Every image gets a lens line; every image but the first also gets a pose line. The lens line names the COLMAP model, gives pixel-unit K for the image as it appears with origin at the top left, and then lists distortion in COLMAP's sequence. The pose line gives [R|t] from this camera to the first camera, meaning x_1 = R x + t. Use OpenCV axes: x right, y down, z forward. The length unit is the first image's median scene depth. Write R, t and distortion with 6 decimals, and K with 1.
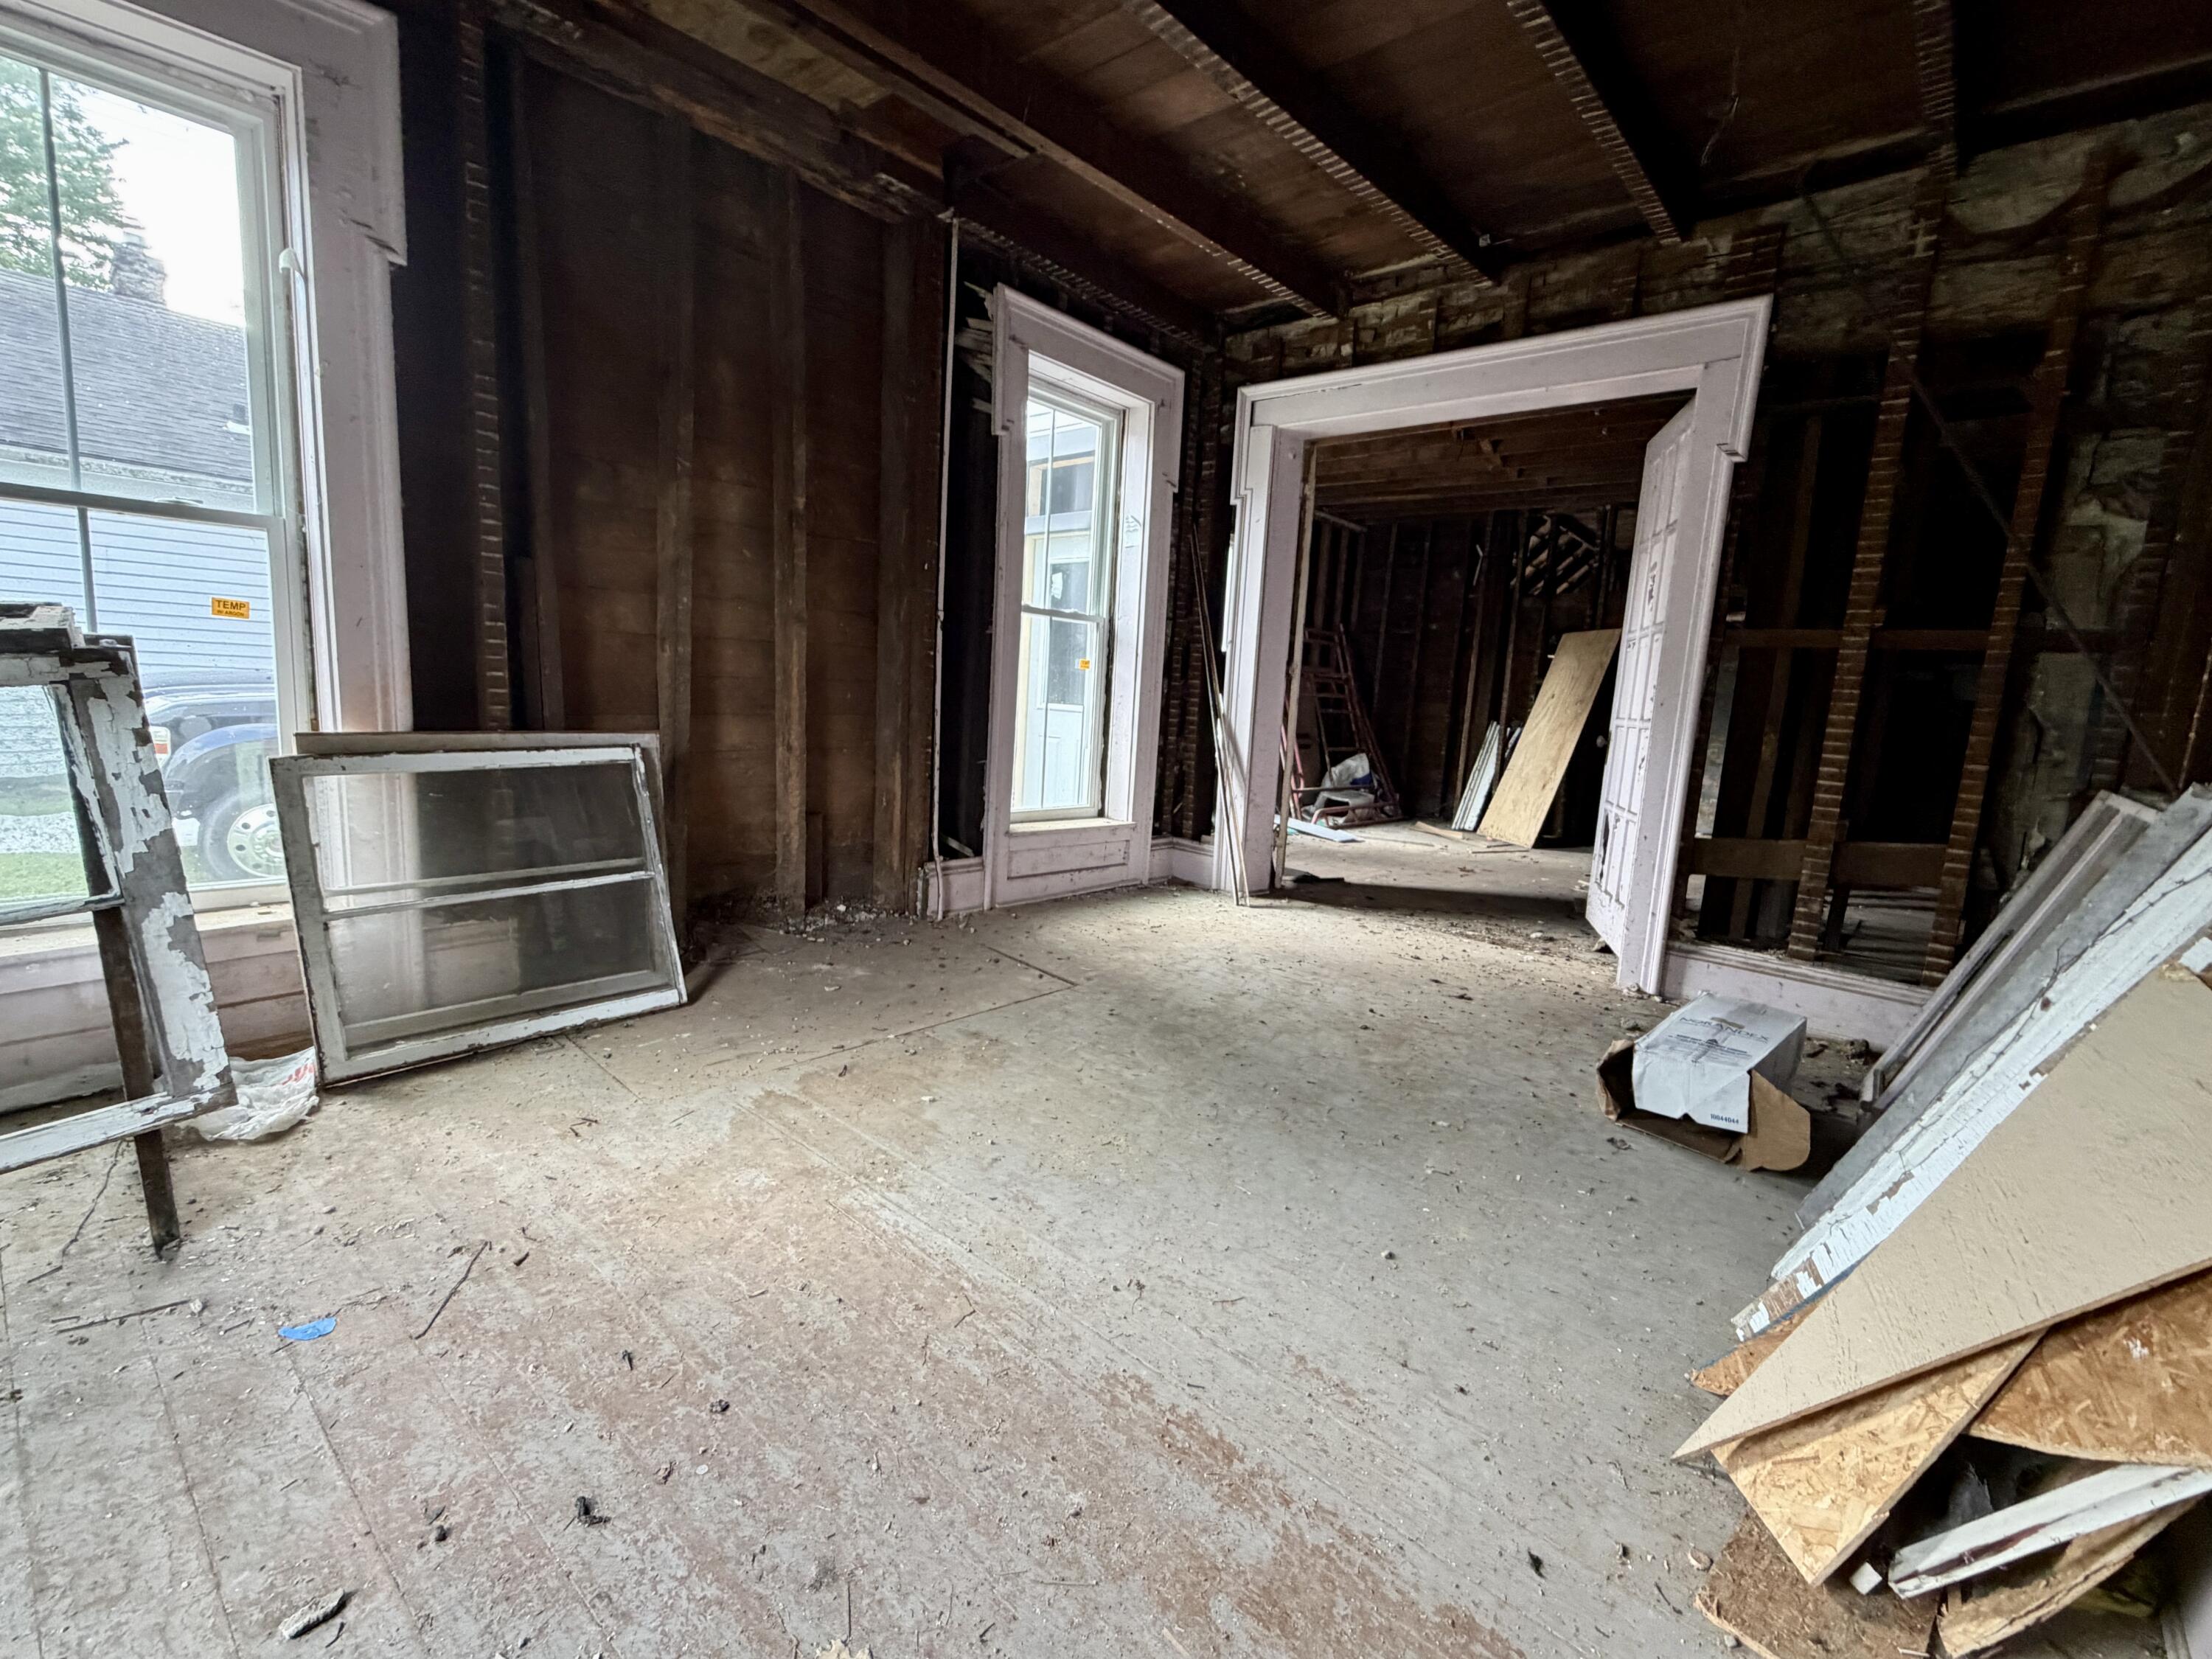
lens RADIAL K [[930.6, 0, 1106.0], [0, 930.6, 829.5], [0, 0, 1]] dist [0.000535, -0.000107]
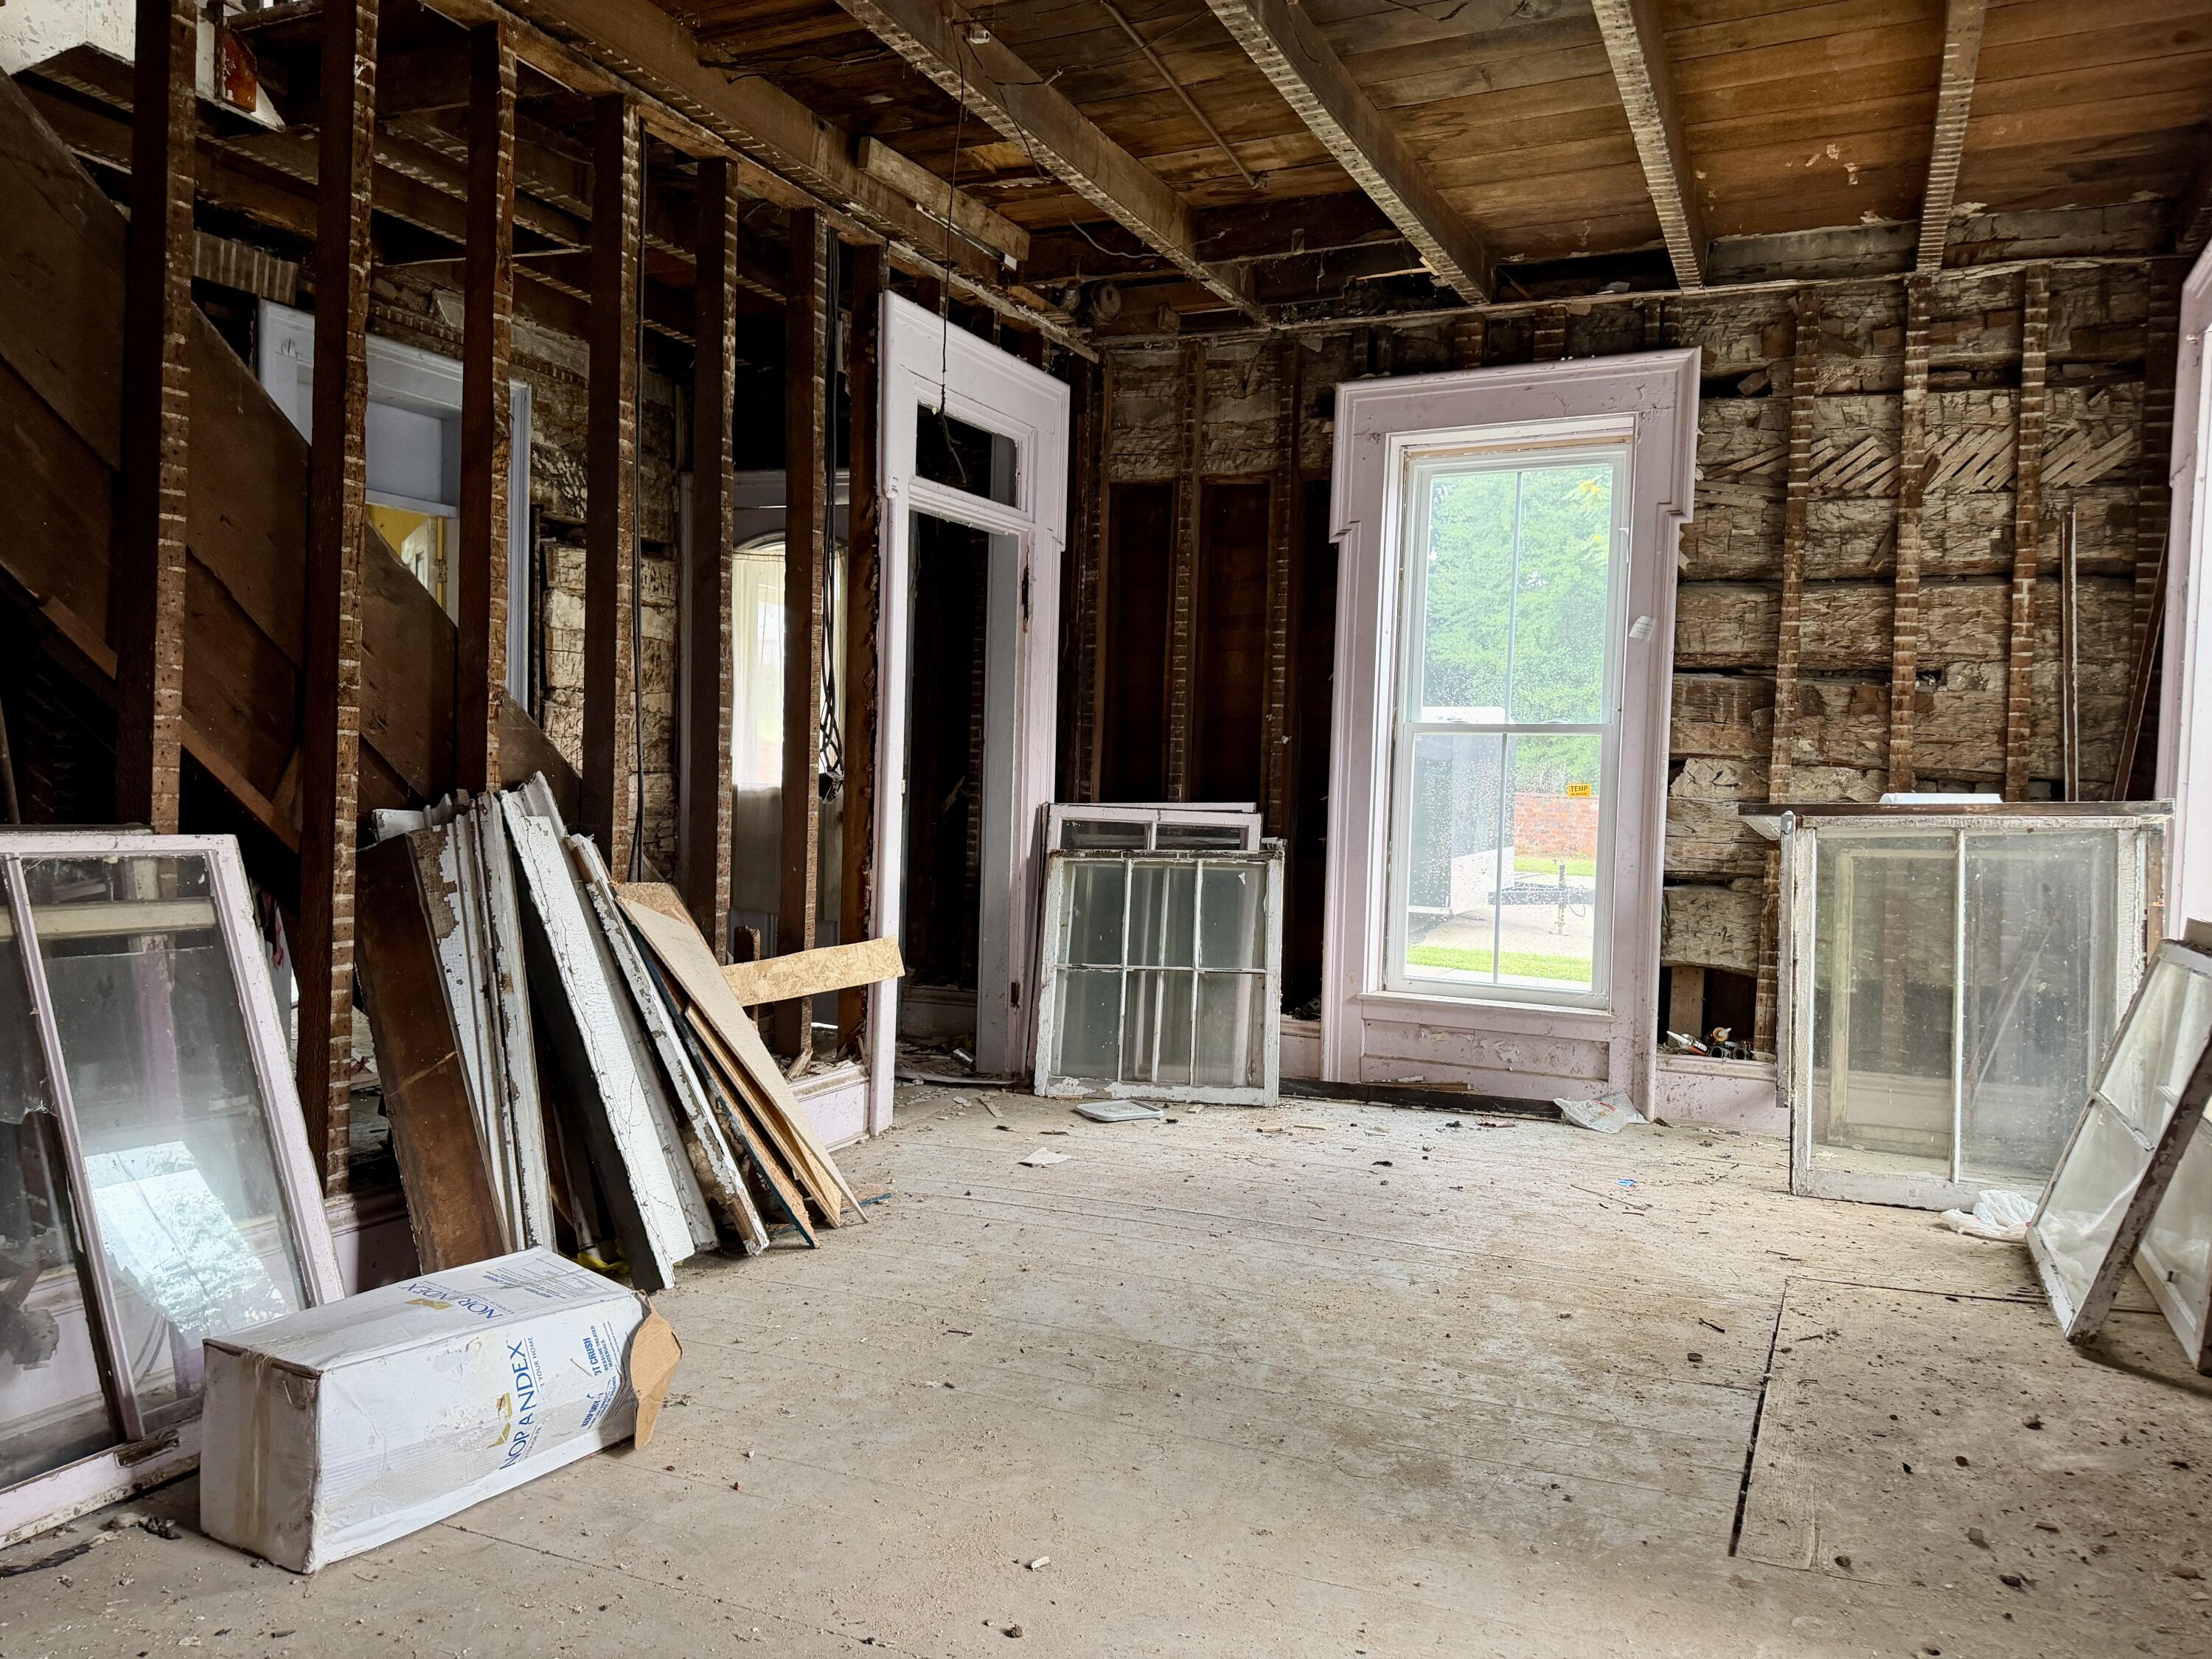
lens RADIAL K [[1642.9, 0, 1106.0], [0, 1642.9, 829.5], [0, 0, 1]] dist [0.085537, -0.112808]
pose [[-0.952892, -0.075611, -0.293733, 0.604786], [-0.127978, 0.978231, 0.163359, -0.288908], [0.274987, 0.193255, -0.941825, 2.022250]]
